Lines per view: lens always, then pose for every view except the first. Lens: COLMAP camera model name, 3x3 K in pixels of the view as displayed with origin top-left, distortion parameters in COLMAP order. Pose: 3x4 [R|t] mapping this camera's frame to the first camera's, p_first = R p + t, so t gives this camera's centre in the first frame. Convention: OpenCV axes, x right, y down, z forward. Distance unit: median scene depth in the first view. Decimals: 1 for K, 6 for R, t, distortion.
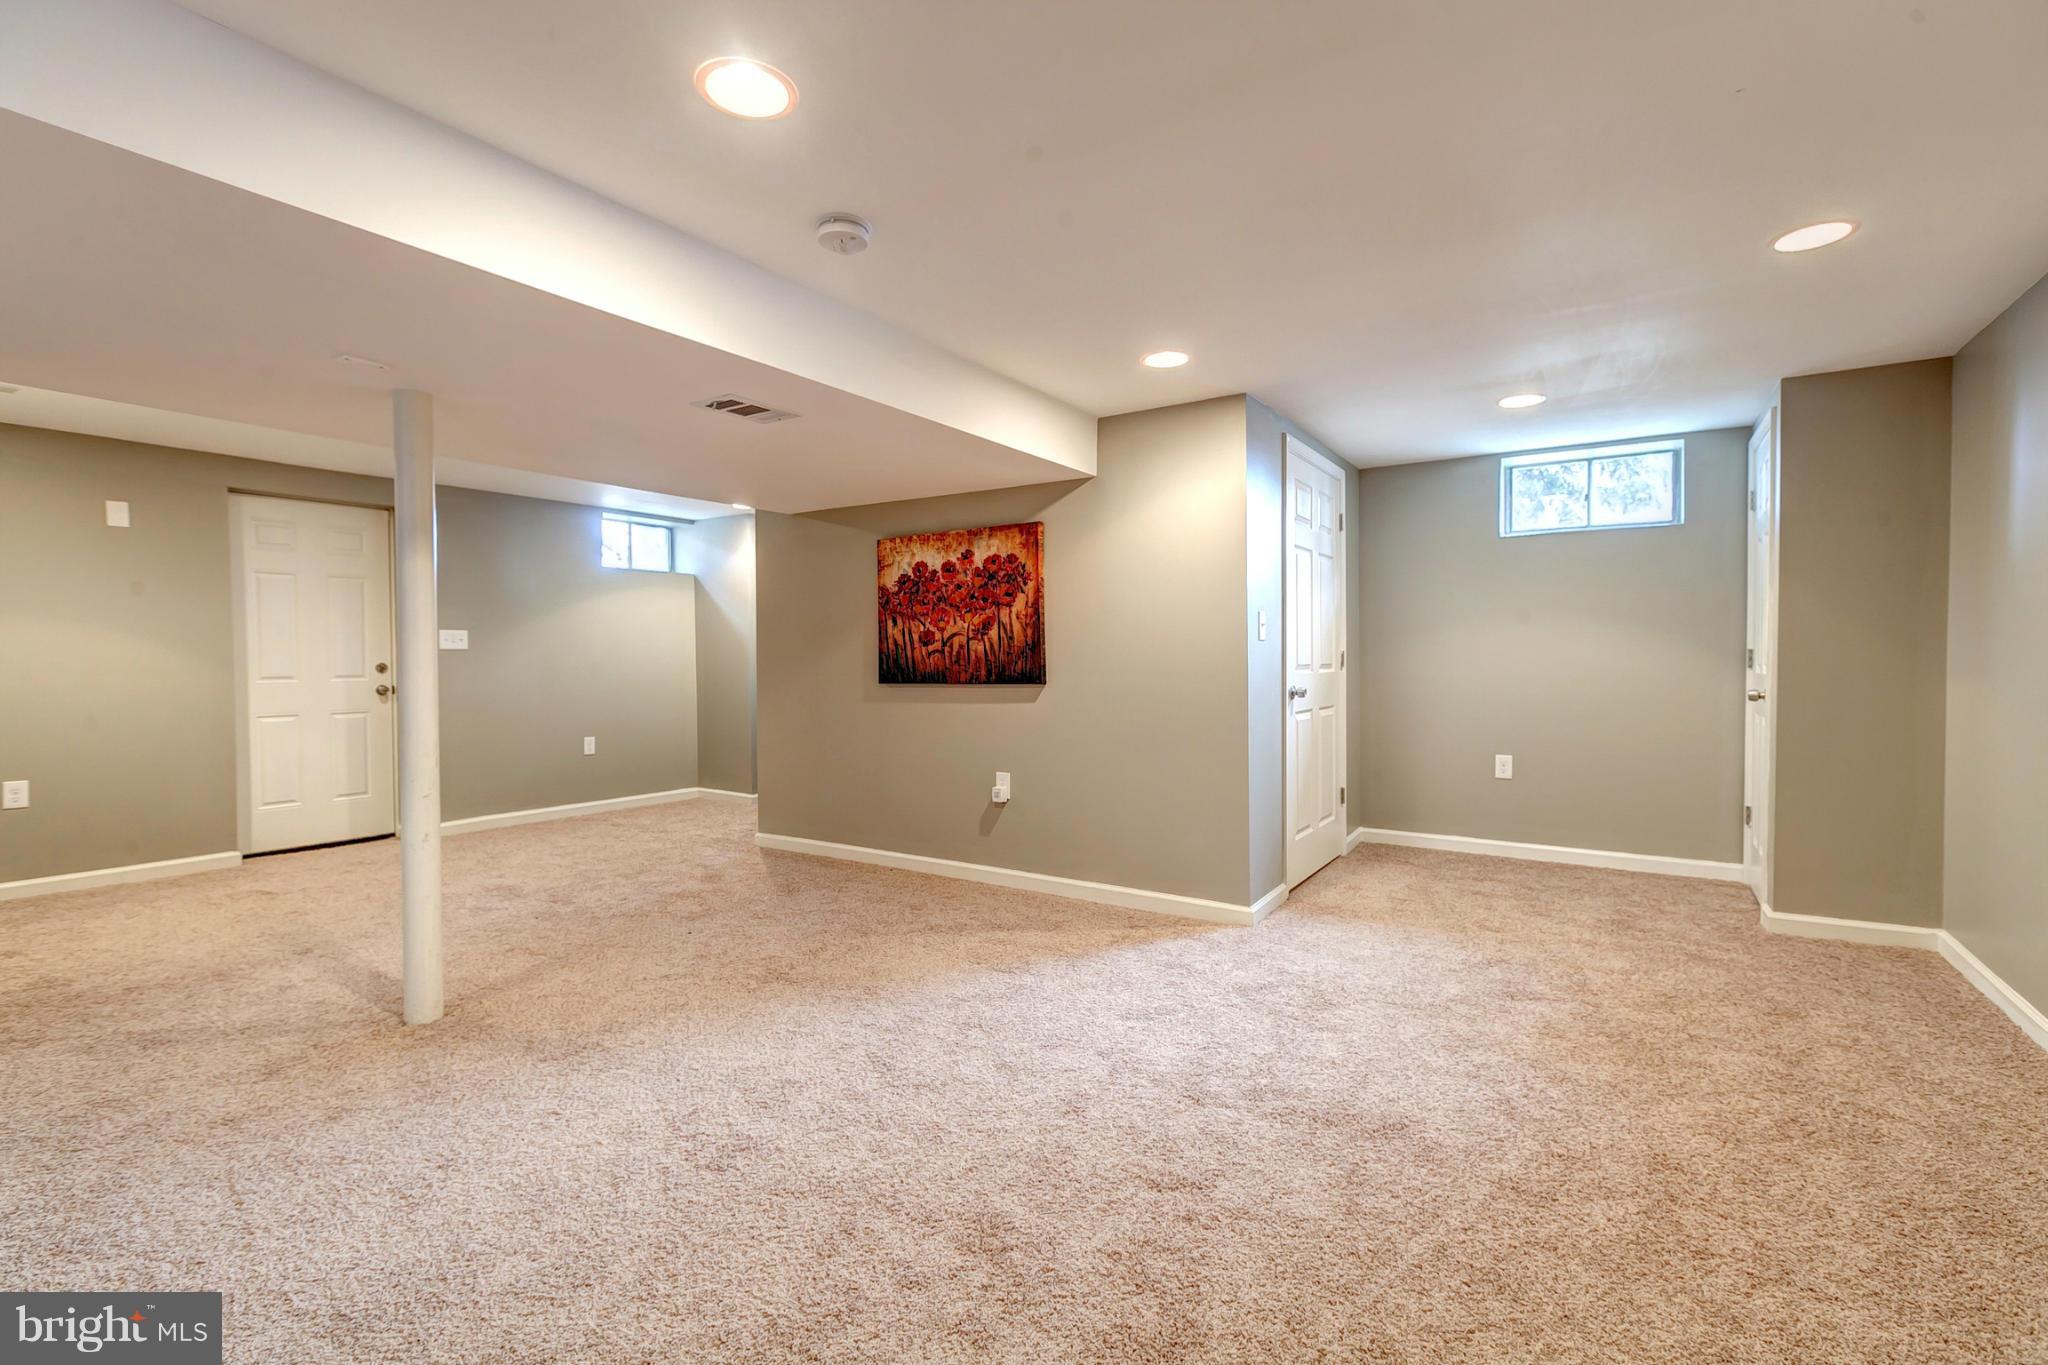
lens RADIAL K [[913.2, 0, 1018.9], [0, 913.2, 672.8], [0, 0, 1]] dist [0.006240, -0.003635]
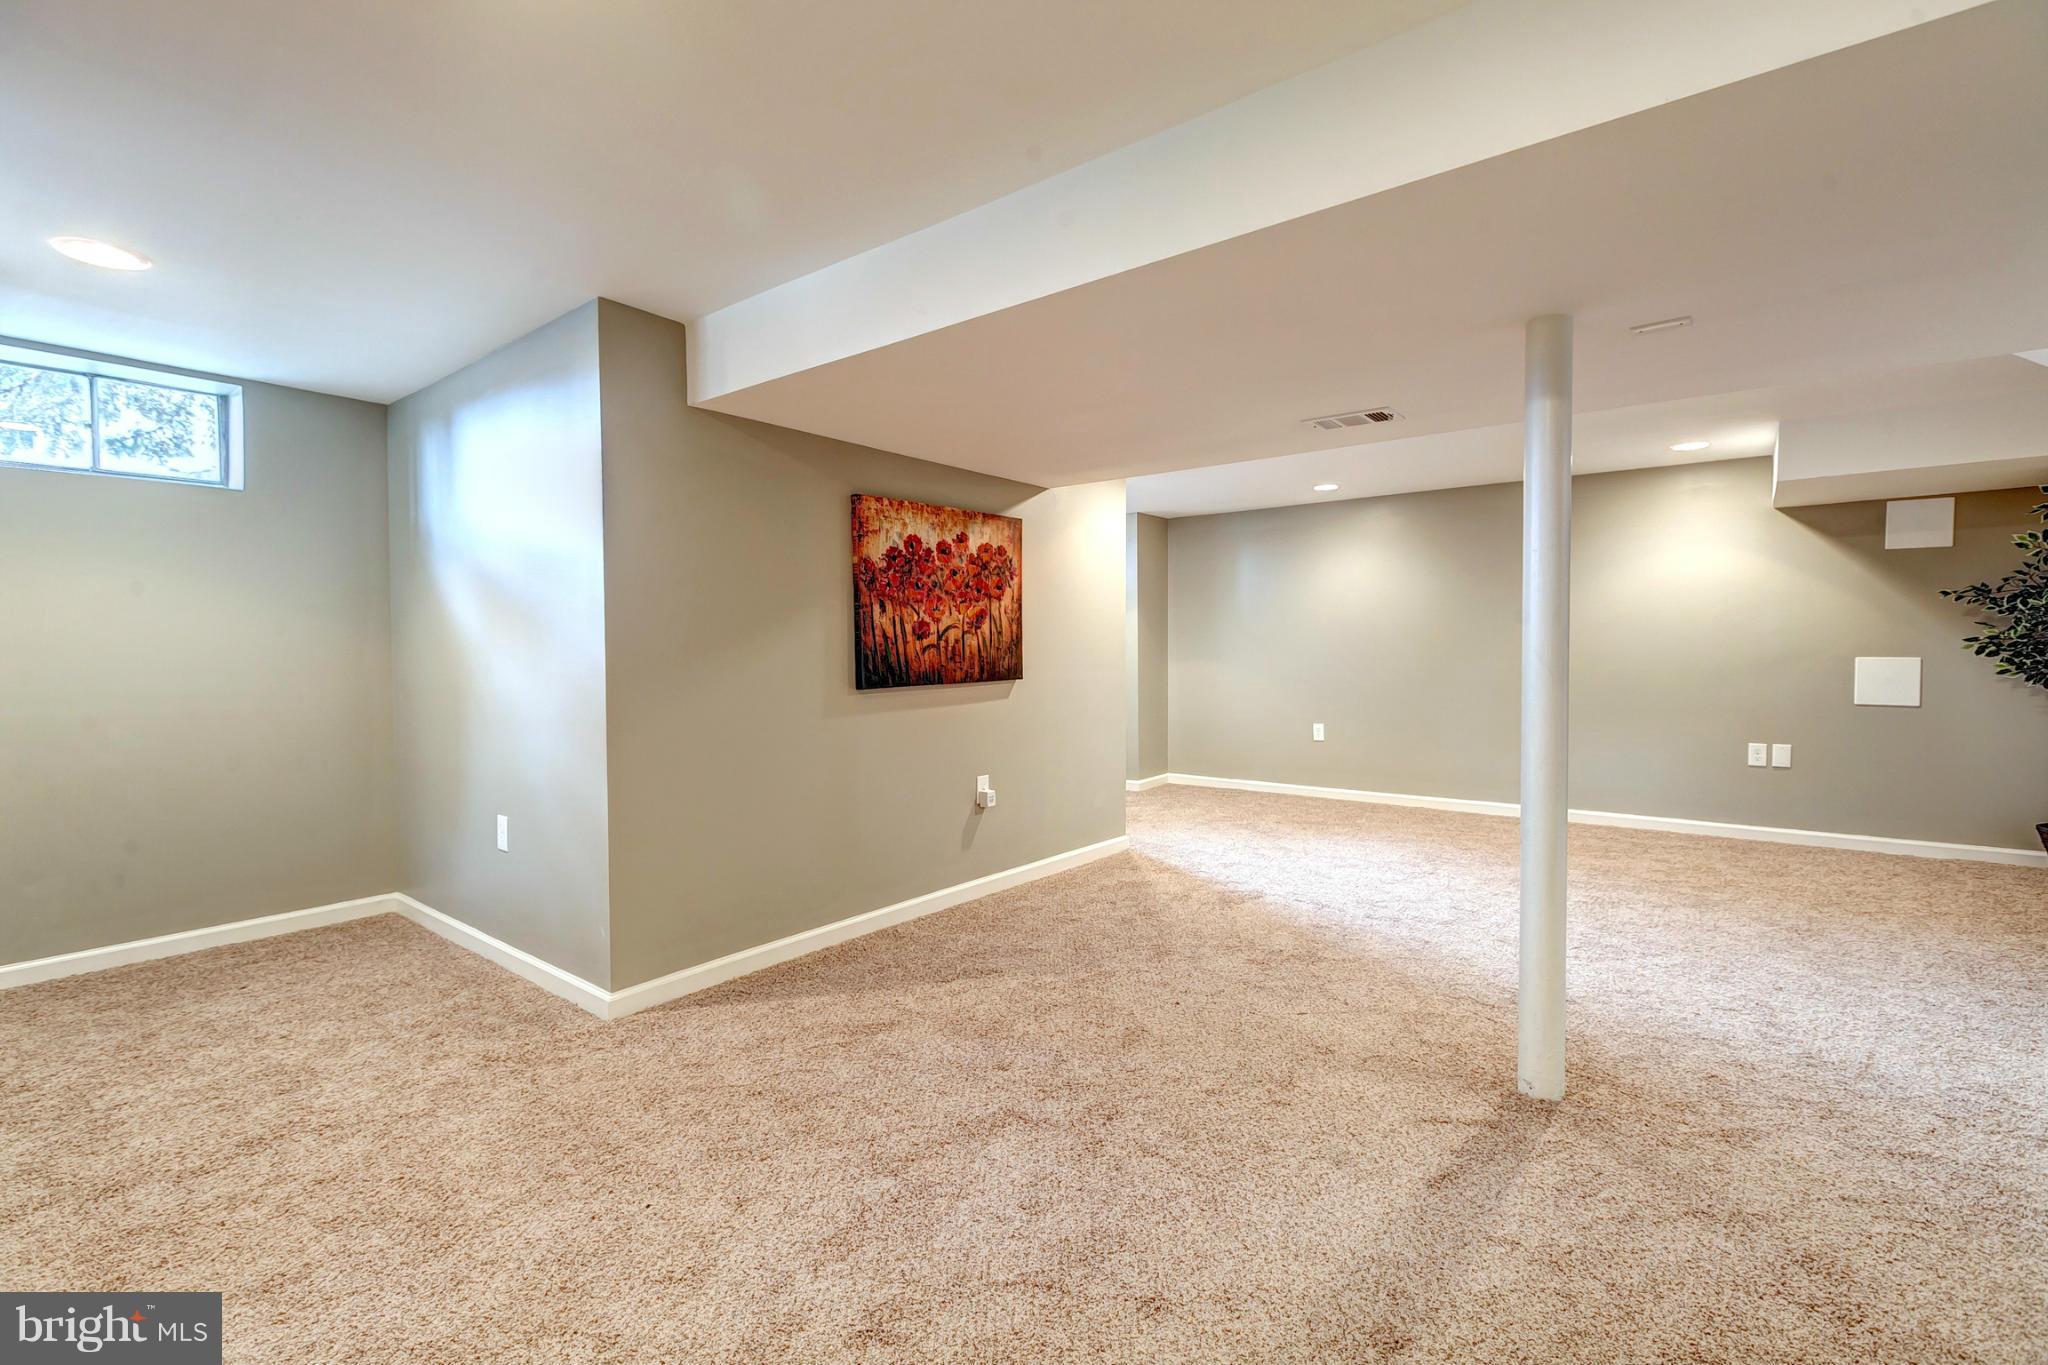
lens RADIAL K [[913.2, 0, 1018.9], [0, 913.2, 672.8], [0, 0, 1]] dist [0.006240, -0.003635]
pose [[0.090220, -0.019718, 0.995727, -0.929593], [0.028207, 0.999453, 0.017236, -0.011510], [-0.995522, 0.026531, 0.090727, 0.858134]]
